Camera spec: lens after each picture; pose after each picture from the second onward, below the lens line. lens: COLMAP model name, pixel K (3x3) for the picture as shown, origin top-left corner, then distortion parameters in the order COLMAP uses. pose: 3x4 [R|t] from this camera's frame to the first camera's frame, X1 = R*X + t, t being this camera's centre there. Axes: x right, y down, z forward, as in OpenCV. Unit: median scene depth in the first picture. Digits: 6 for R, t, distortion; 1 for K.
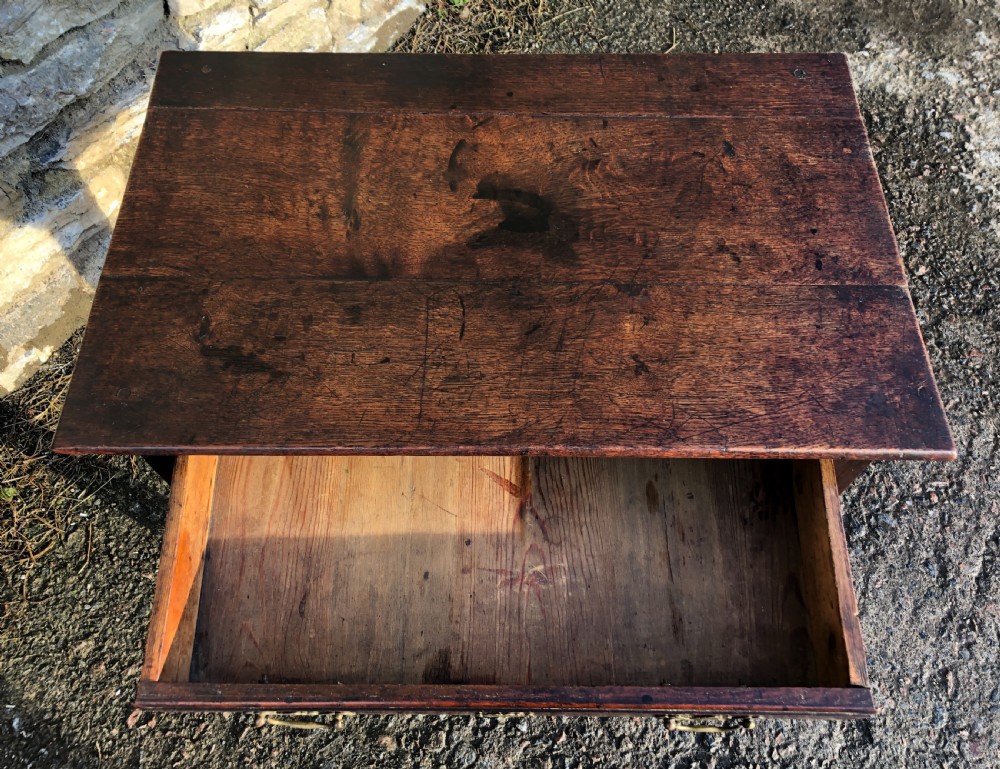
lens RADIAL K [[817.0, 0, 500.0], [0, 817.0, 384.5], [0, 0, 1]] dist [0.032105, -0.047823]
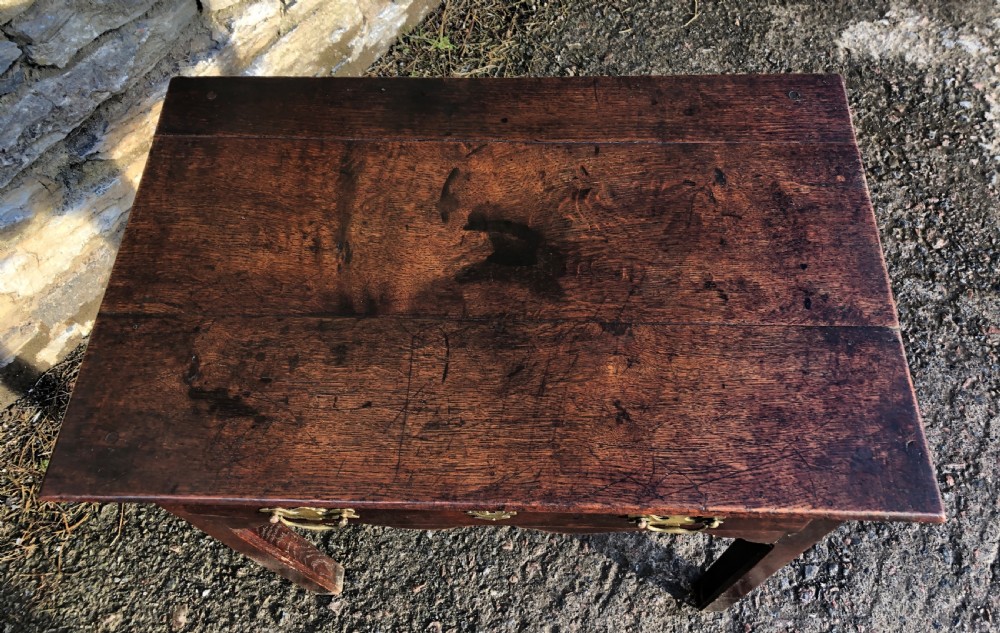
lens RADIAL K [[778.2, 0, 515.2], [0, 778.2, 284.7], [0, 0, 1]] dist [0.029450, -0.049121]
pose [[0.998957, 0.002290, -0.045597, 0.071248], [-0.003000, 0.999875, -0.015502, -0.136849], [0.045556, 0.015622, 0.998840, 0.039602]]
